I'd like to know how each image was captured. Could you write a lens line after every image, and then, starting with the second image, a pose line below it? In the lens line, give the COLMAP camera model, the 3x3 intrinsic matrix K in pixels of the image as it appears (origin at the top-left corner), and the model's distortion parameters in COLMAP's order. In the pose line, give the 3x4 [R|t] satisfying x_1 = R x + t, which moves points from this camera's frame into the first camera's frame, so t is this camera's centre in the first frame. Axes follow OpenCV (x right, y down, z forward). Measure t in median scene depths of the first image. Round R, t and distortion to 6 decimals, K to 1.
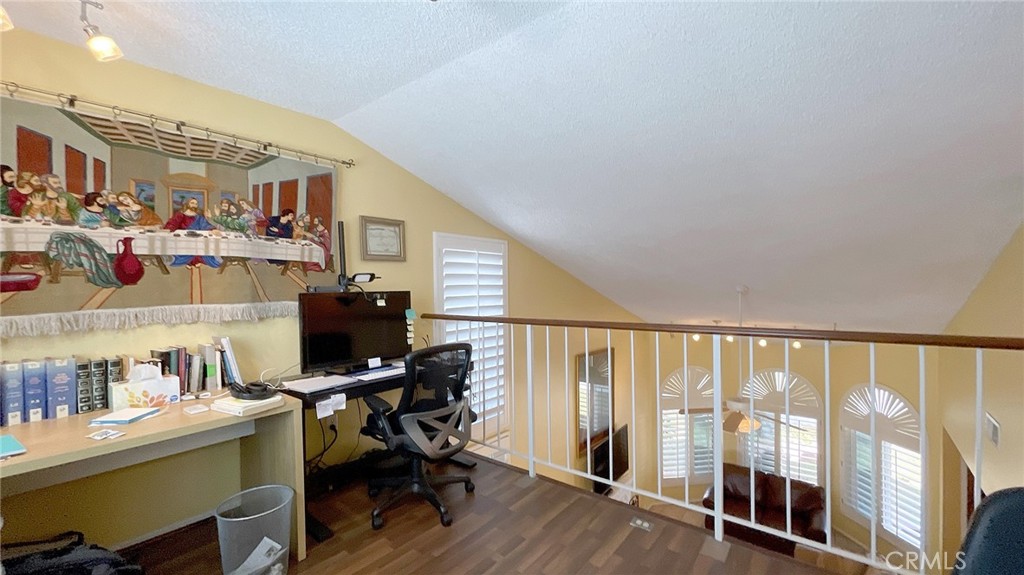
lens RADIAL K [[412.0, 0, 513.0], [0, 412.0, 290.7], [0, 0, 1]] dist [0.004371, -0.000984]
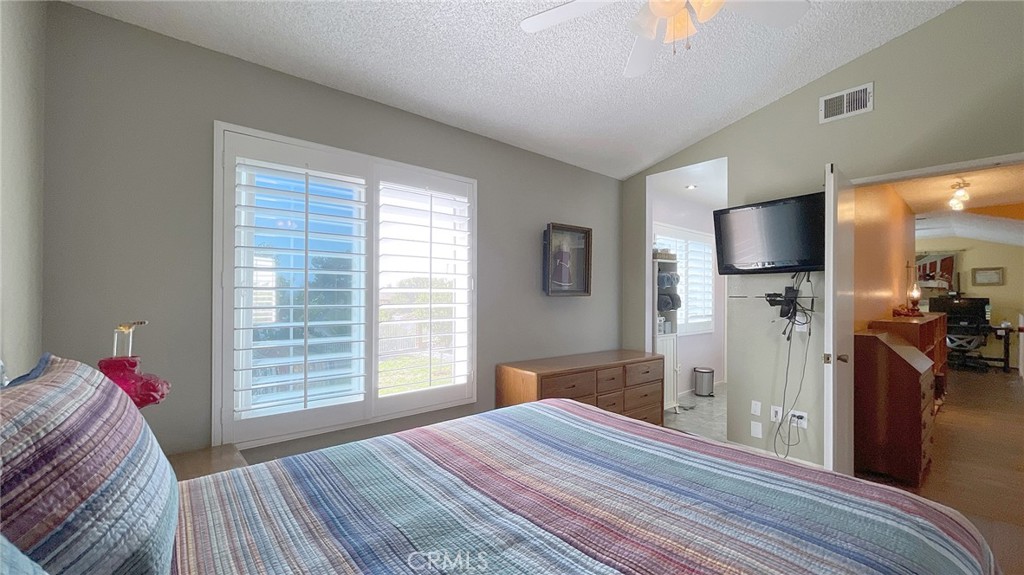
lens RADIAL K [[412.0, 0, 515.9], [0, 412.0, 296.7], [0, 0, 1]] dist [0.004371, -0.000984]
pose [[-0.160970, 0.016472, -0.986822, 3.576843], [-0.014707, 0.999710, 0.019086, -0.017704], [0.986850, 0.017586, -0.160681, -1.885597]]
